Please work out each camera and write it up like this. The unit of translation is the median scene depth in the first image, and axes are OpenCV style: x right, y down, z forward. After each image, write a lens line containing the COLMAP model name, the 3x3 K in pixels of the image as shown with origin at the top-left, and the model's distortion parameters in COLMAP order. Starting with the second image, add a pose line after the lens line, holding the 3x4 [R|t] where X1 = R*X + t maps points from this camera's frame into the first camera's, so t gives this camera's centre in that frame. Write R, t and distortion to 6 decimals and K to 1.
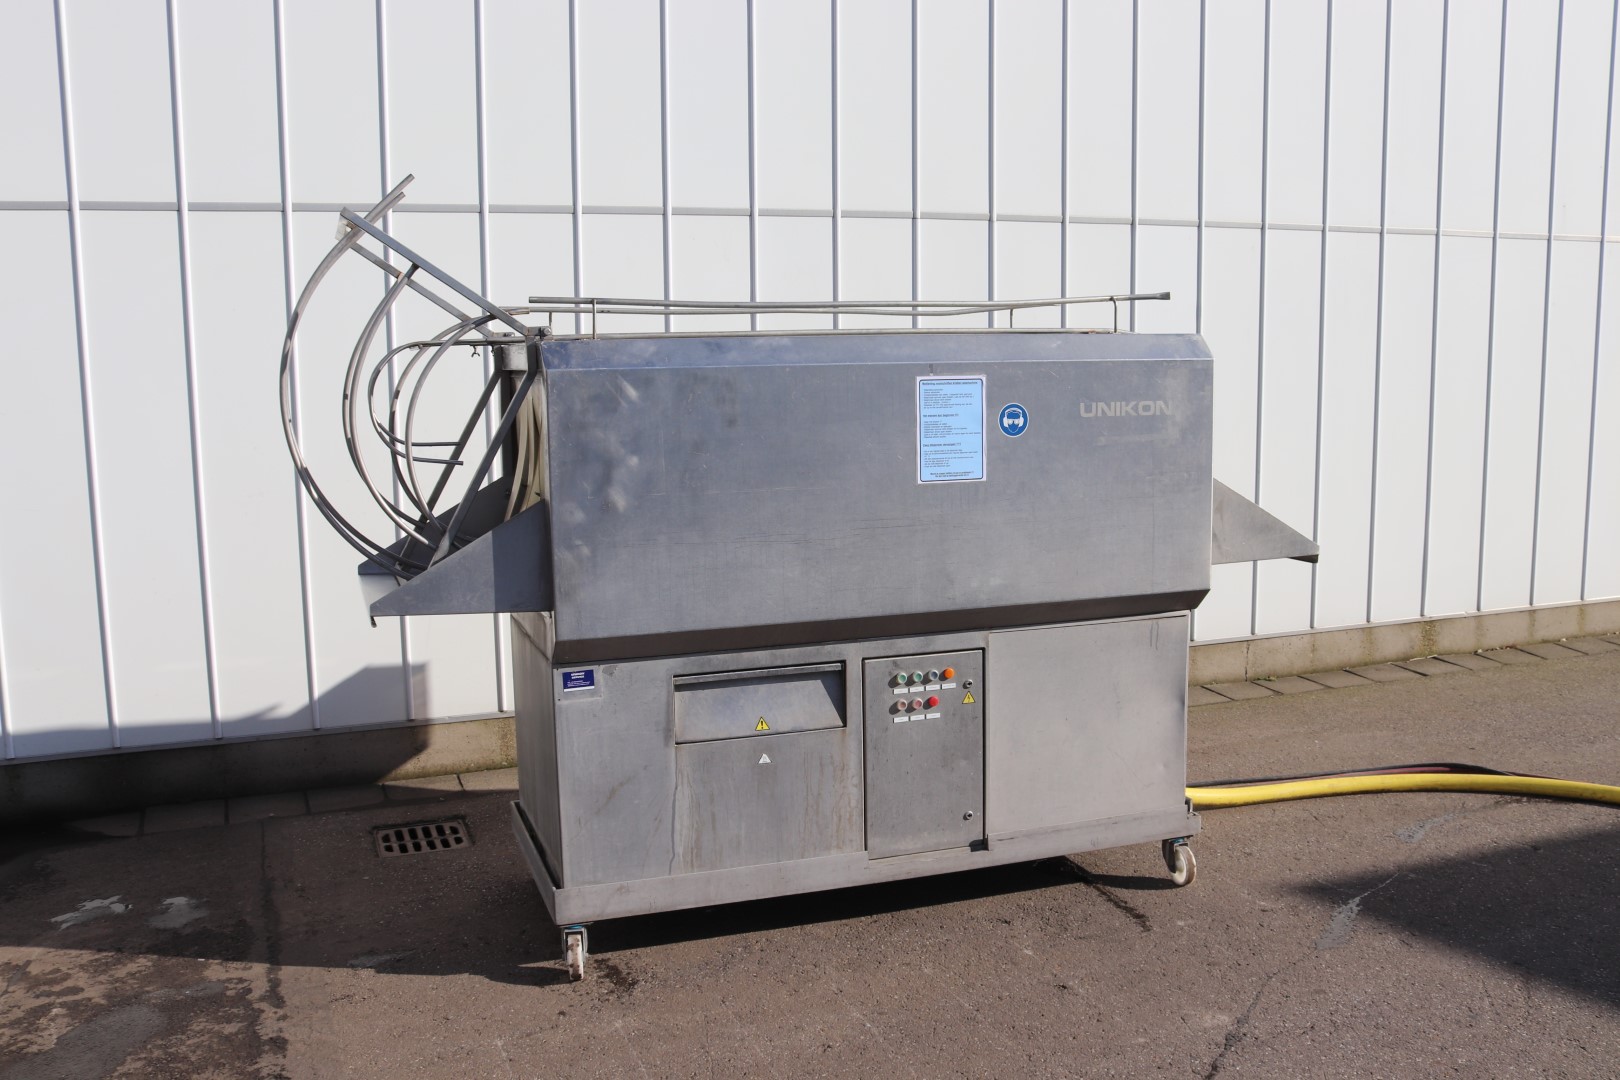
lens RADIAL K [[1490.6, 0, 779.2], [0, 1490.6, 540.6], [0, 0, 1]] dist [-0.198331, 0.311781]
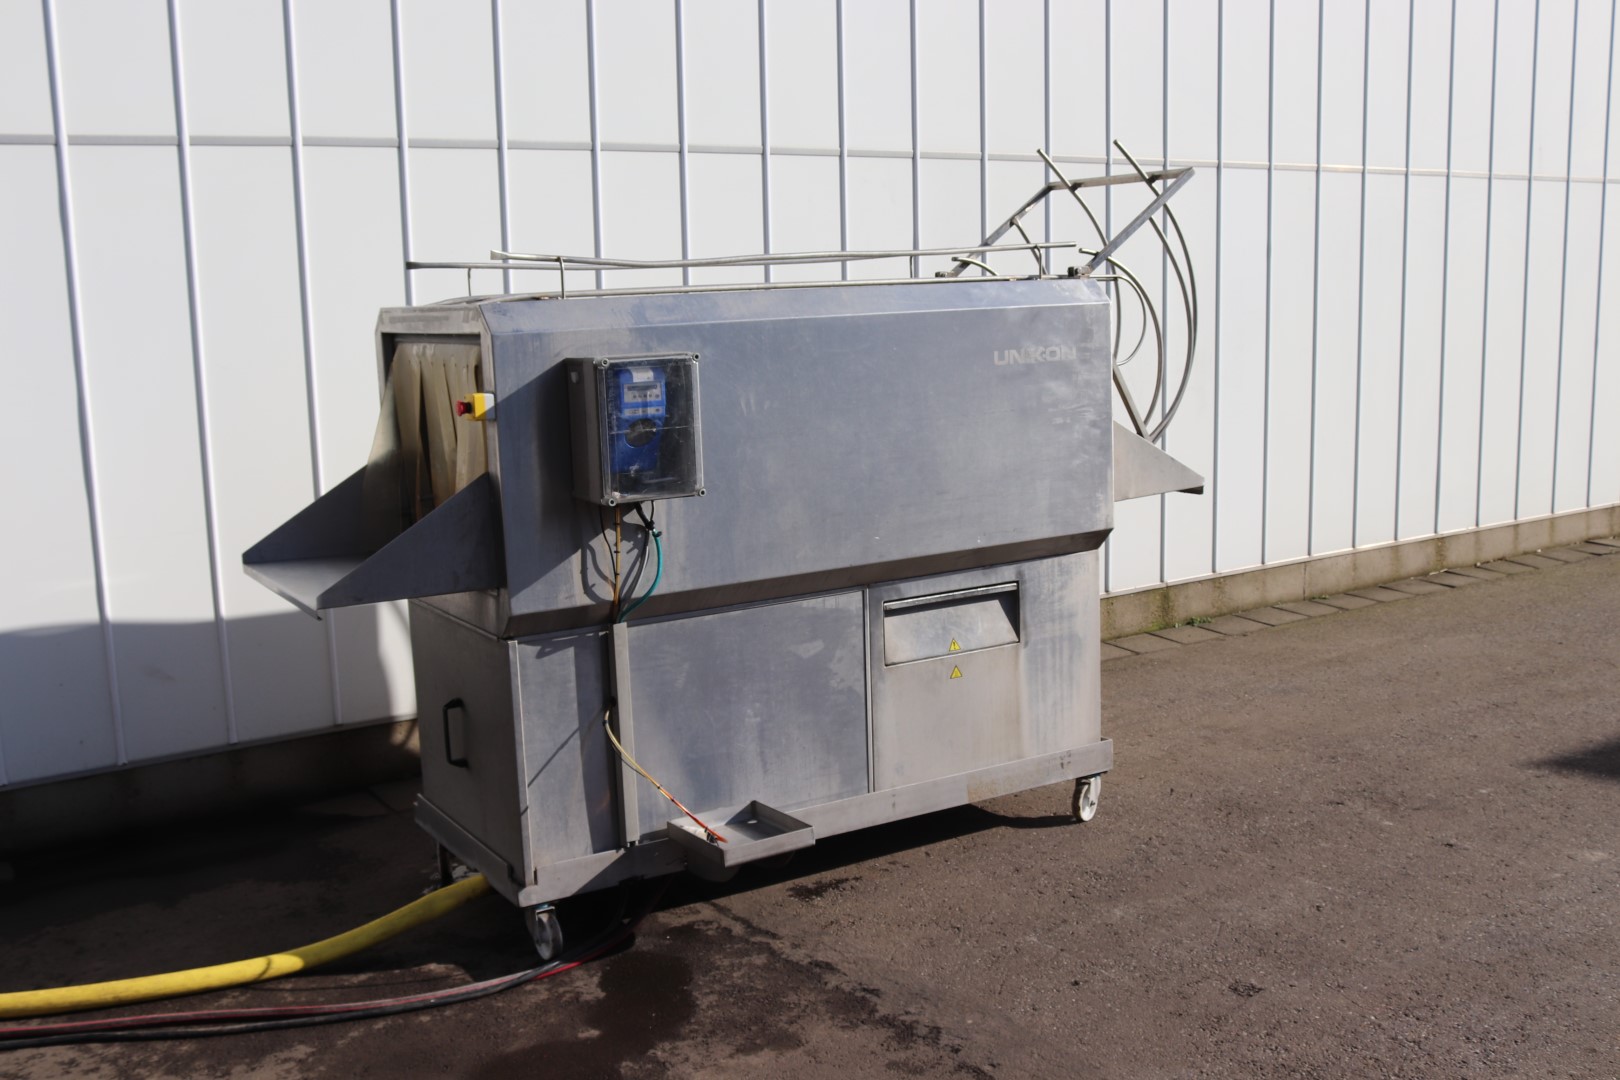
lens RADIAL K [[1564.4, 0, 810.3], [0, 1564.4, 546.9], [0, 0, 1]] dist [0.013126, 0.007735]
pose [[0.974903, -0.050380, 0.216854, -0.155545], [0.045540, 0.998590, 0.027265, 0.005481], [-0.217922, -0.016706, 0.975823, -0.020390]]
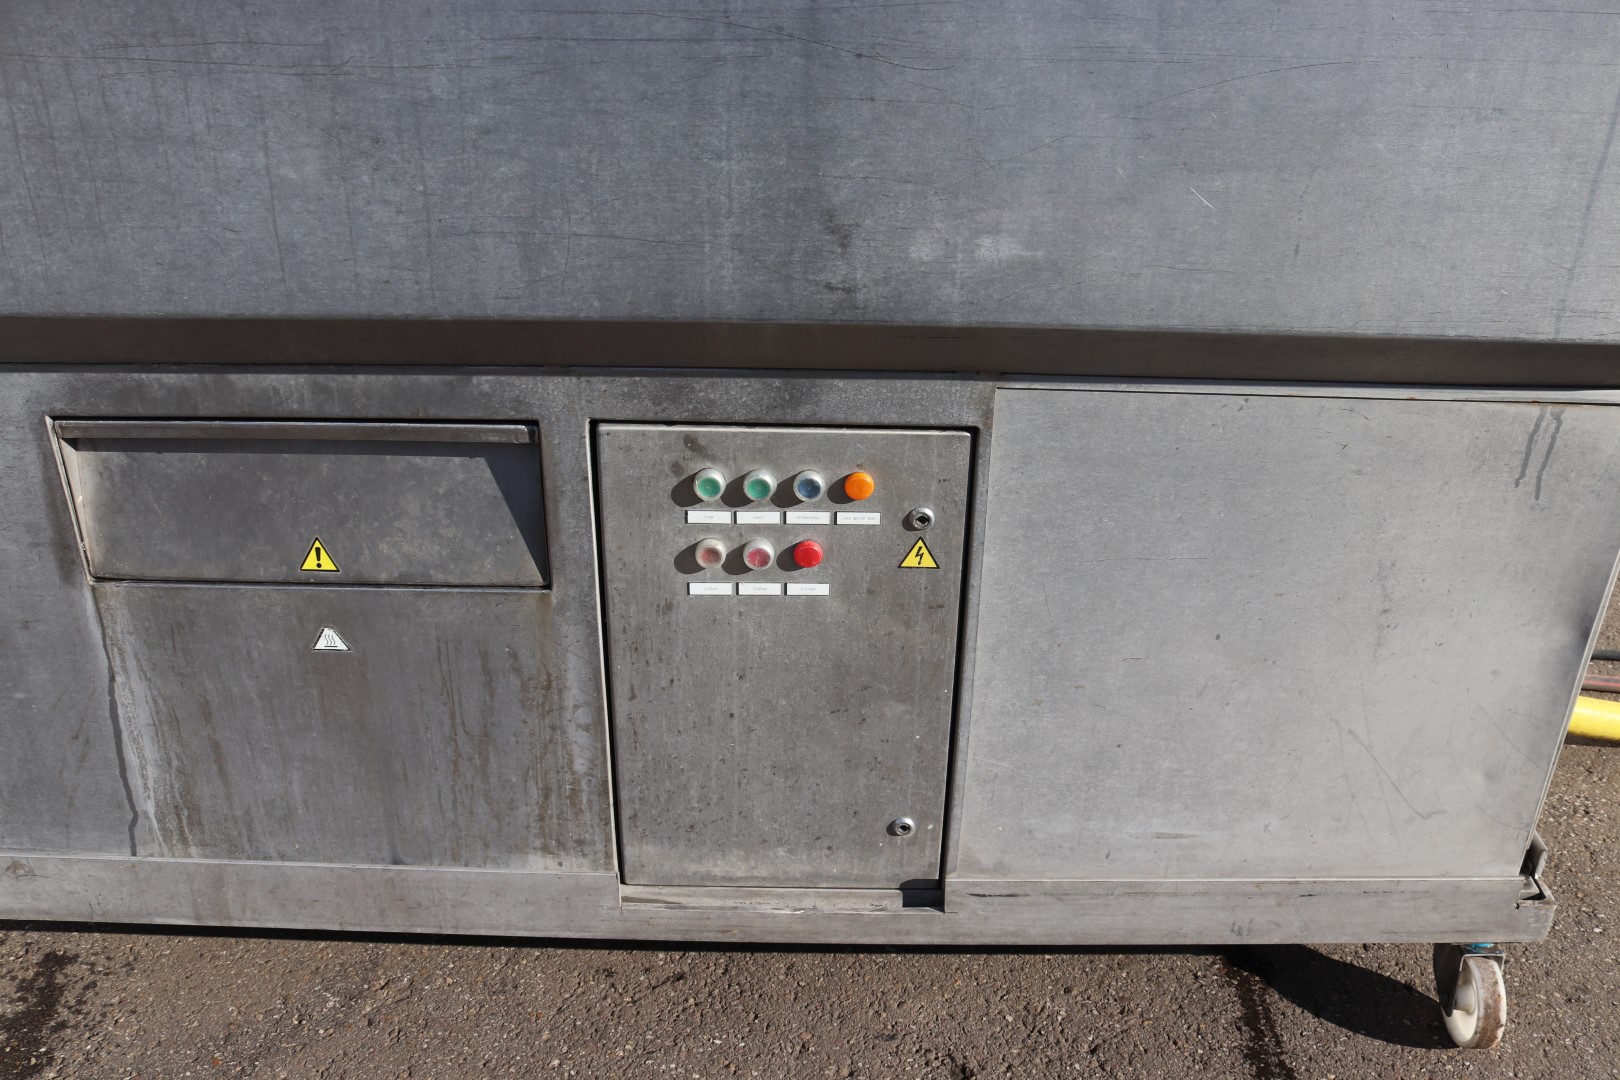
lens RADIAL K [[1490.6, 0, 779.2], [0, 1490.6, 540.6], [0, 0, 1]] dist [-0.198331, 0.311781]
pose [[0.948711, 0.178678, -0.260808, 0.197292], [-0.073227, 0.926729, 0.368526, -0.026083], [0.307546, -0.330527, 0.892282, 0.709864]]
